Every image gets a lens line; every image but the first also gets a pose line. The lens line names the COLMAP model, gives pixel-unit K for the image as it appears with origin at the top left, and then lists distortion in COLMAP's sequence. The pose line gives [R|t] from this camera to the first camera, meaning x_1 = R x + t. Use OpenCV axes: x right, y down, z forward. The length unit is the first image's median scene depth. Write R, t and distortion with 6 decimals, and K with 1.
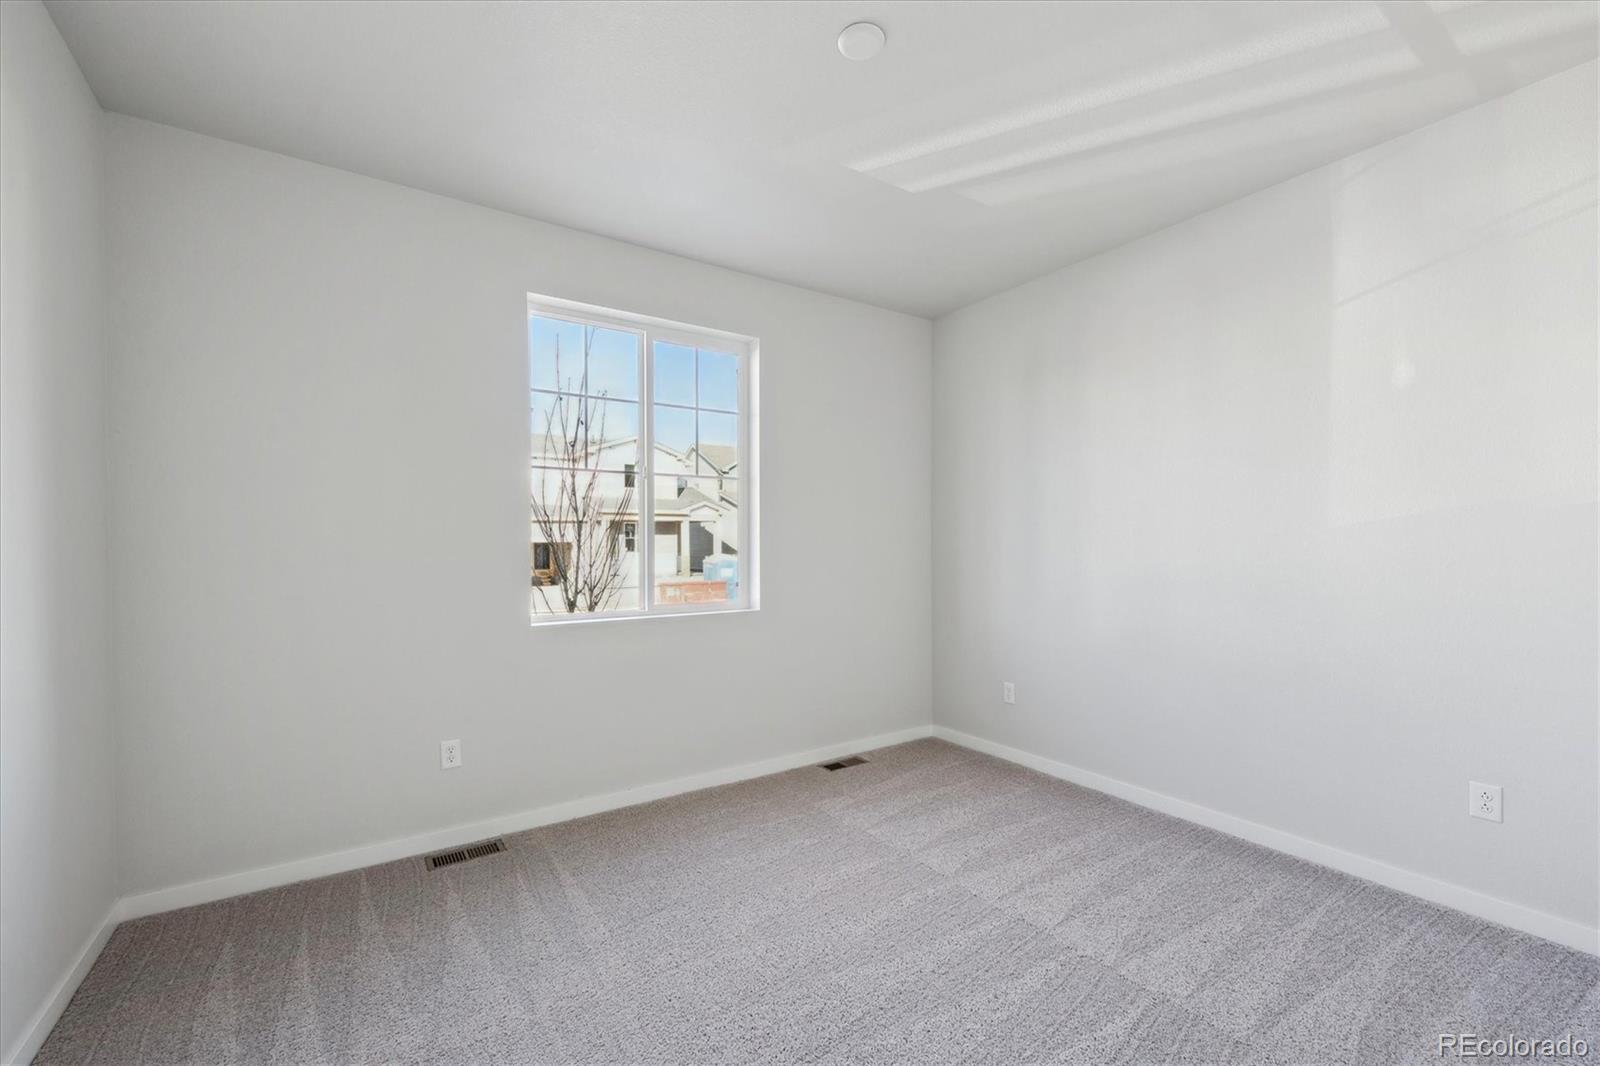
lens RADIAL K [[672.3, 0, 799.0], [0, 672.3, 541.6], [0, 0, 1]] dist [-0.001384, -0.000084]
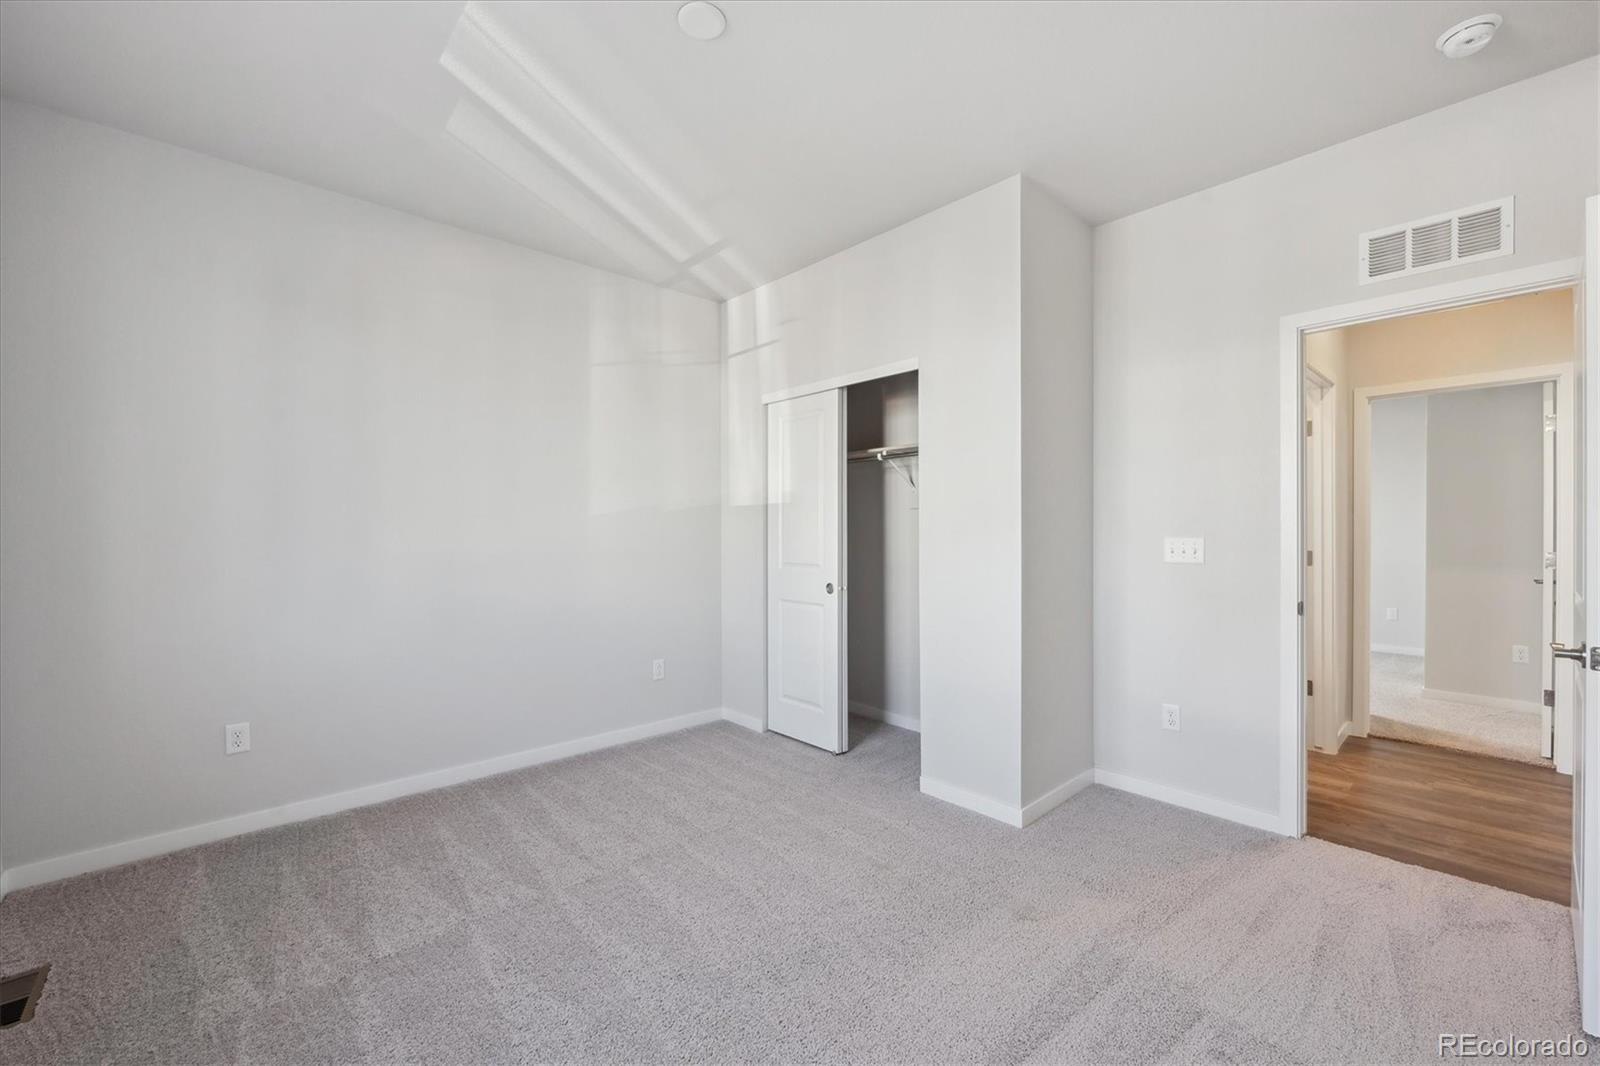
lens RADIAL K [[672.3, 0, 797.5], [0, 672.3, 531.6], [0, 0, 1]] dist [-0.001384, -0.000084]
pose [[-0.197848, 0.006212, 0.980213, -0.675225], [-0.005921, 0.999954, -0.007532, 0.016892], [-0.980215, -0.007294, -0.197802, 0.785424]]
